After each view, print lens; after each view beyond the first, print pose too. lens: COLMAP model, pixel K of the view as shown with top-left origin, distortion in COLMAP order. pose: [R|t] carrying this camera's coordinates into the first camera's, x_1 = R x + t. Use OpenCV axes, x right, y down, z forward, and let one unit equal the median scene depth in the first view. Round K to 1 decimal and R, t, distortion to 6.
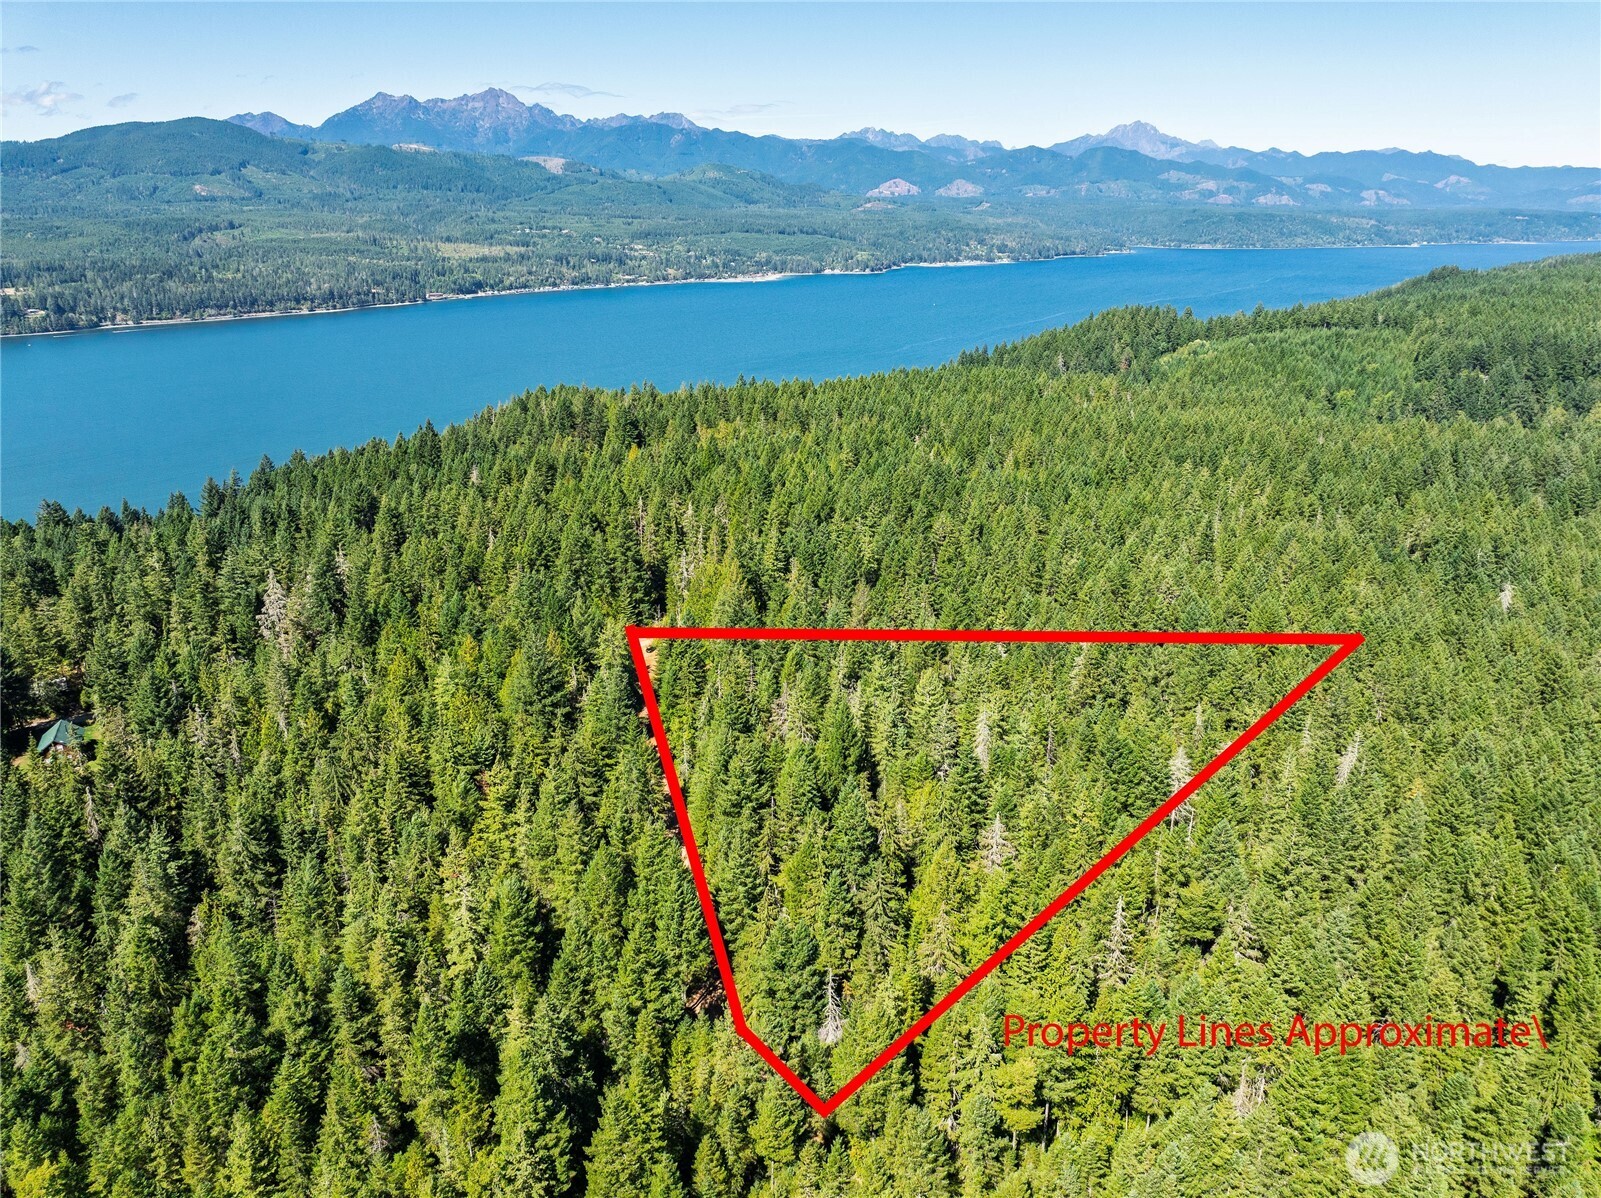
lens RADIAL K [[1139.4, 0, 803.5], [0, 1139.4, 604.6], [0, 0, 1]] dist [-0.059663, 0.034015]
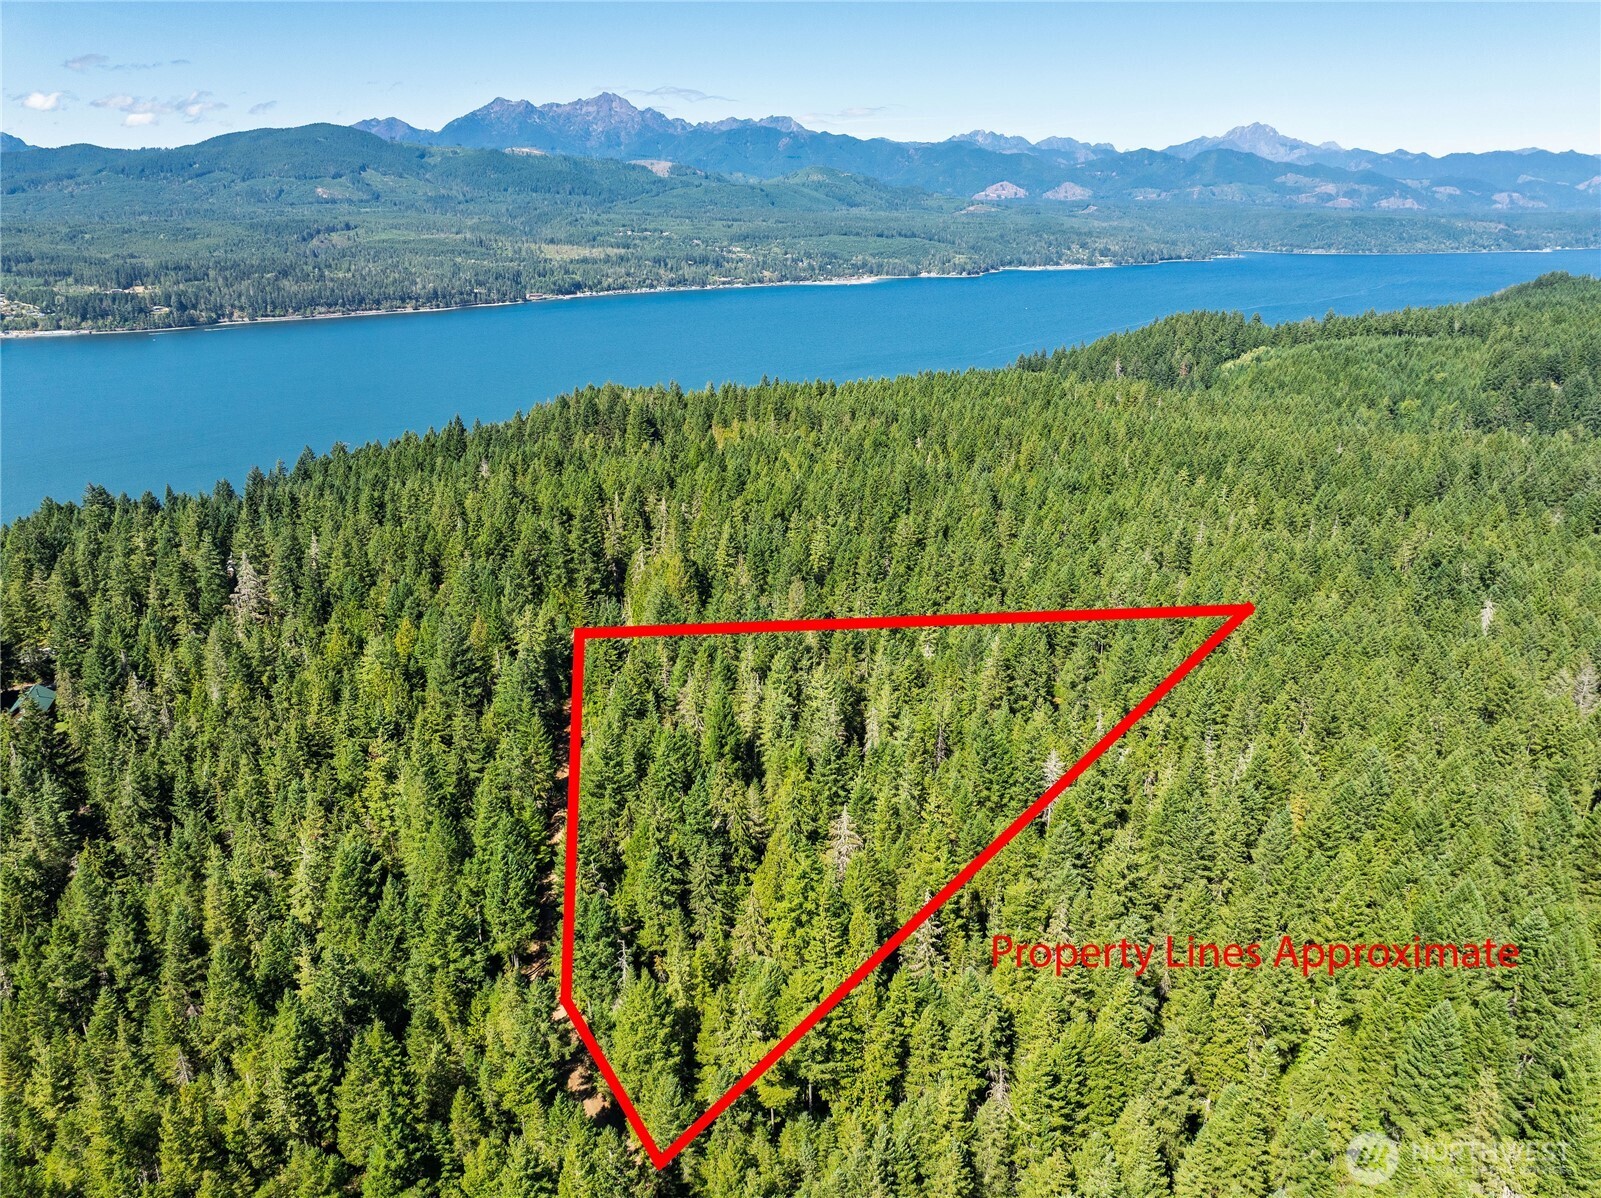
lens RADIAL K [[1139.4, 0, 802.1], [0, 1139.4, 604.5], [0, 0, 1]] dist [-0.059663, 0.034015]
pose [[0.995610, 0.029710, -0.088756, 0.143765], [-0.029924, 0.999552, -0.001075, 0.004141], [0.088684, 0.003726, 0.996053, -0.013202]]
